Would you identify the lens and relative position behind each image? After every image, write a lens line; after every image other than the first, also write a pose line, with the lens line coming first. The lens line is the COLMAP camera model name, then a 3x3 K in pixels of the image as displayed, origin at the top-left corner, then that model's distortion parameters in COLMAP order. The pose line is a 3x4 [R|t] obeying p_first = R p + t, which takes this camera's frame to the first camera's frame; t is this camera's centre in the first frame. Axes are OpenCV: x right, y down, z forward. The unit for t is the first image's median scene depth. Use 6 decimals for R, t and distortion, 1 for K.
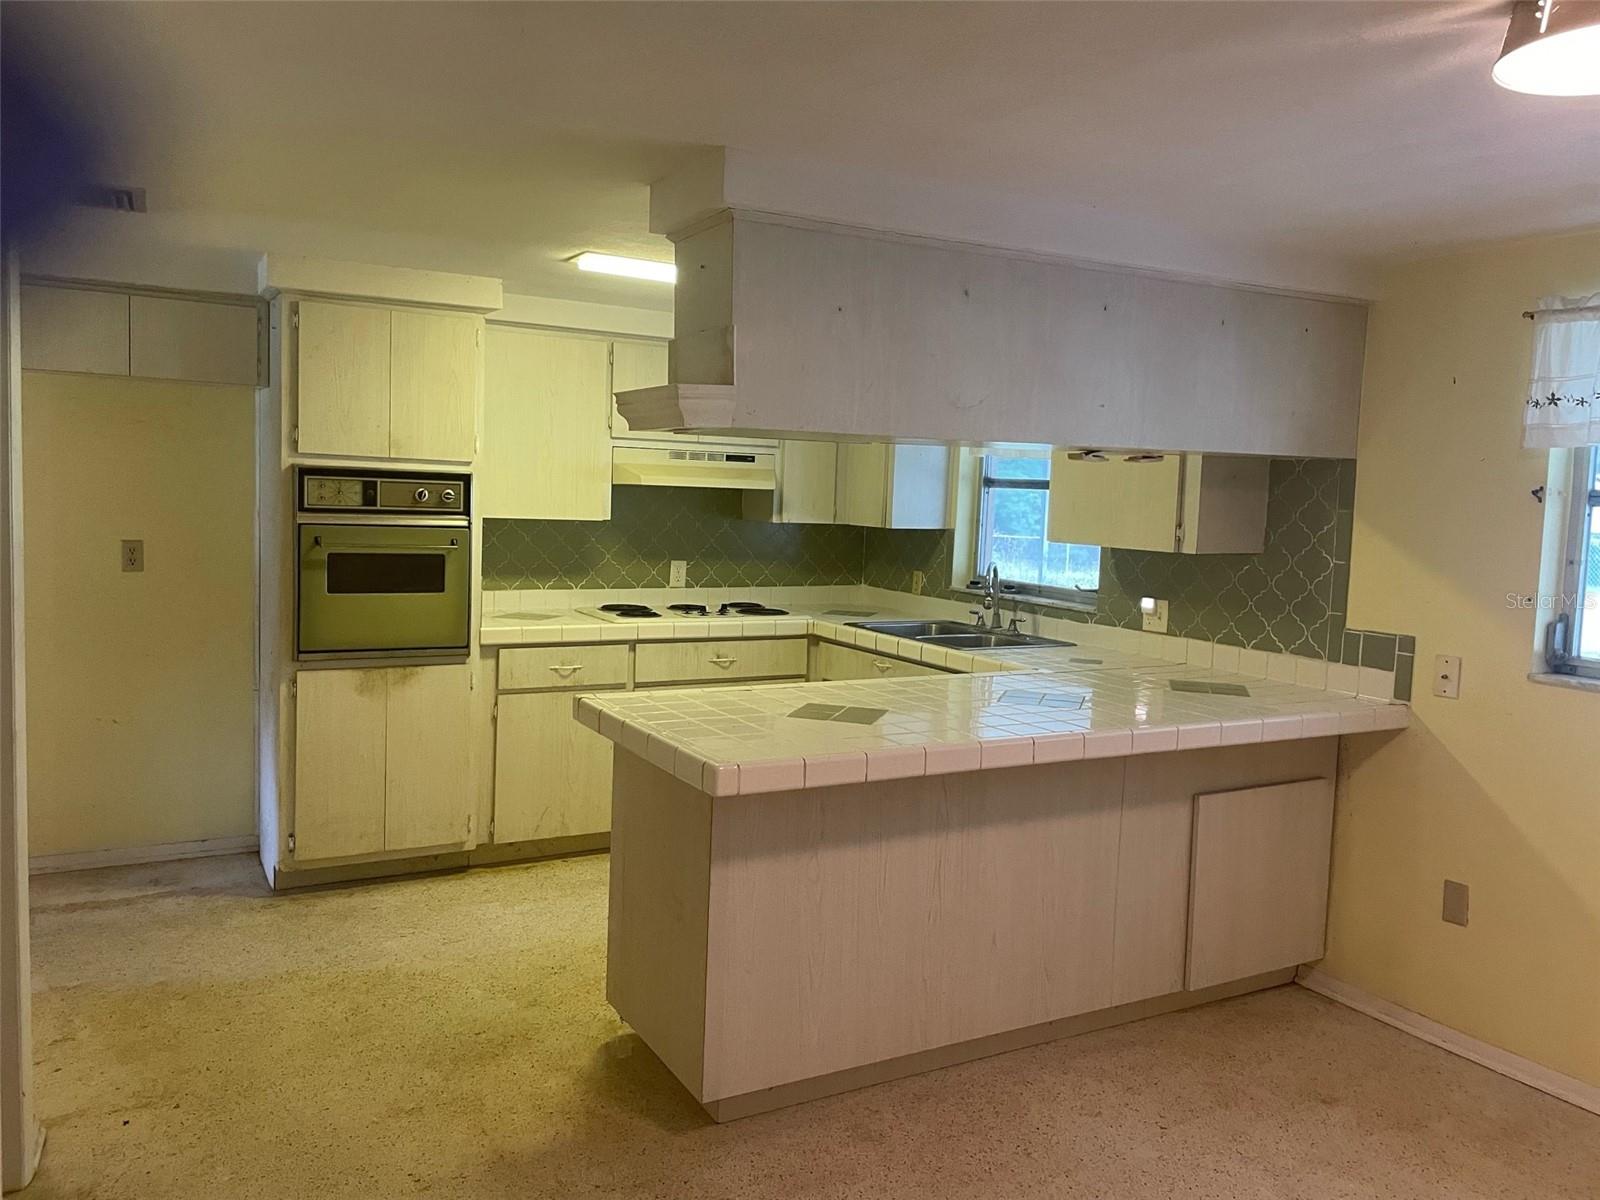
lens RADIAL K [[1201.9, 0, 803.3], [0, 1201.9, 594.0], [0, 0, 1]] dist [0.078276, -0.103671]
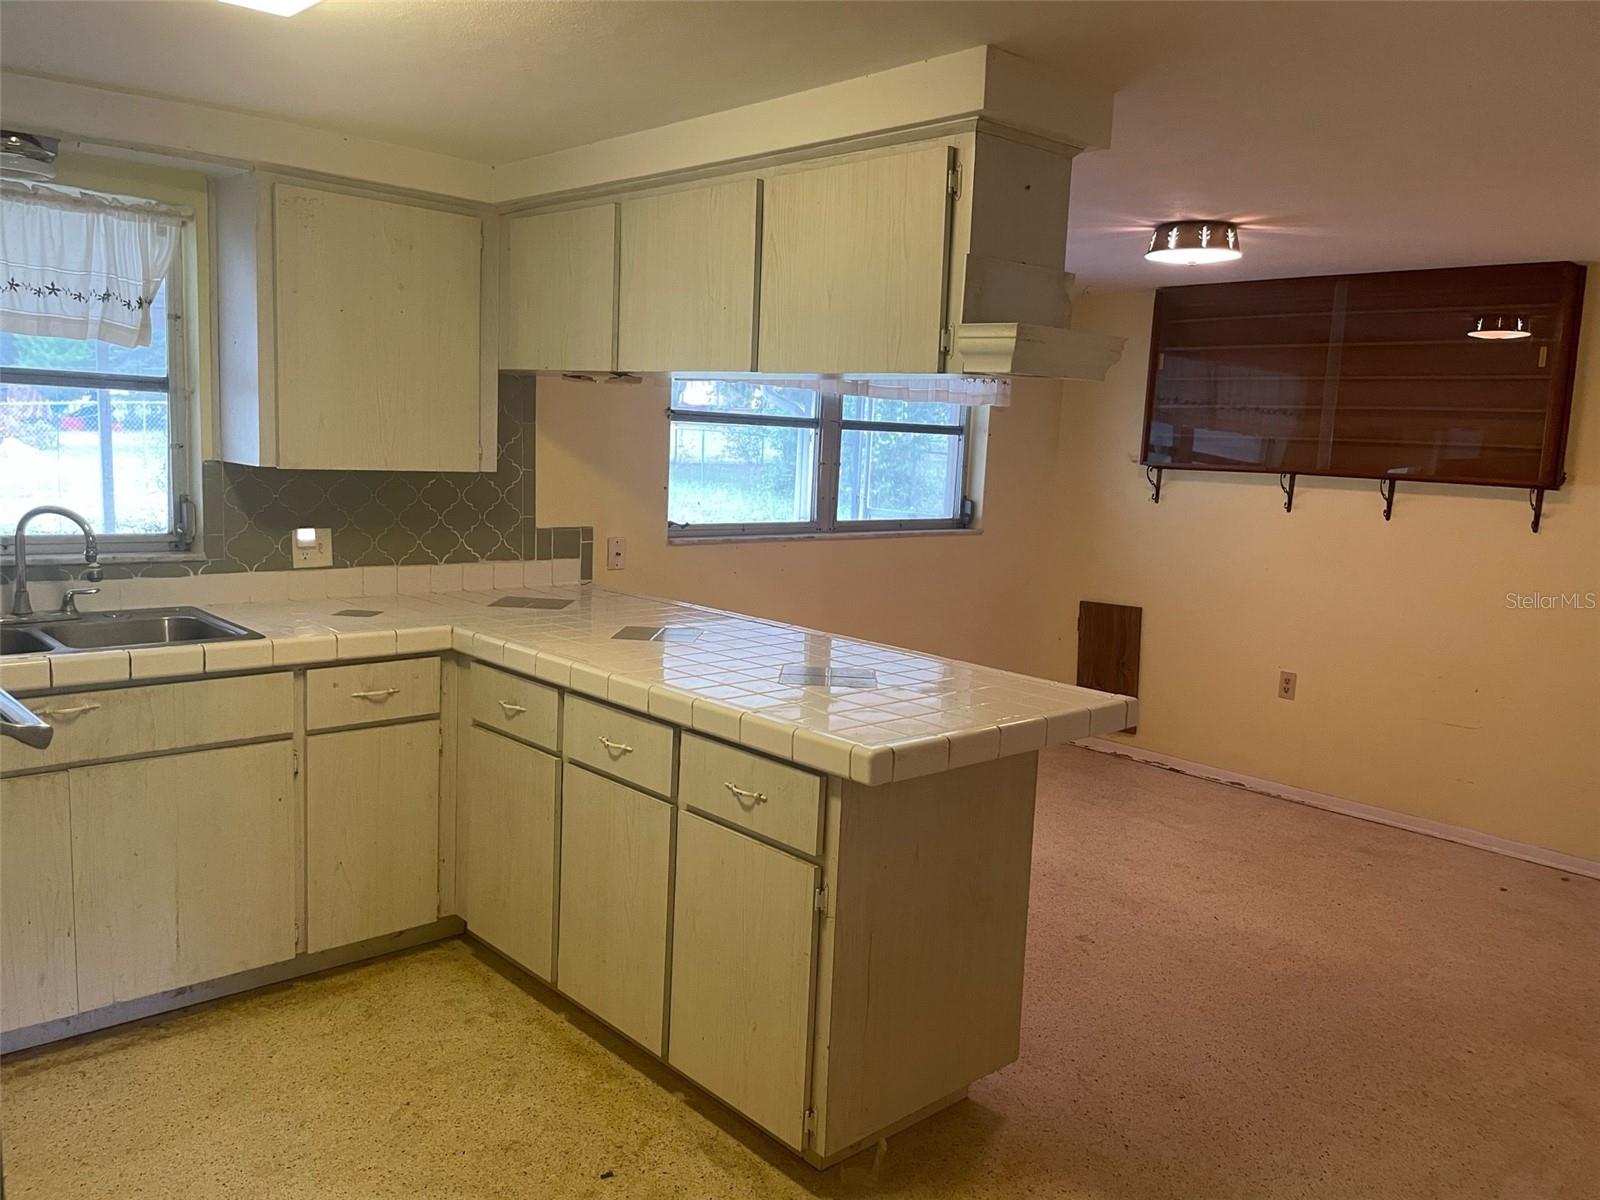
lens RADIAL K [[1201.9, 0, 803.7], [0, 1201.9, 603.8], [0, 0, 1]] dist [0.078276, -0.103671]
pose [[-0.234284, -0.182461, 0.954892, -0.675506], [0.026464, 0.980668, 0.193879, -0.110874], [-0.971808, 0.070693, -0.224926, 0.988639]]
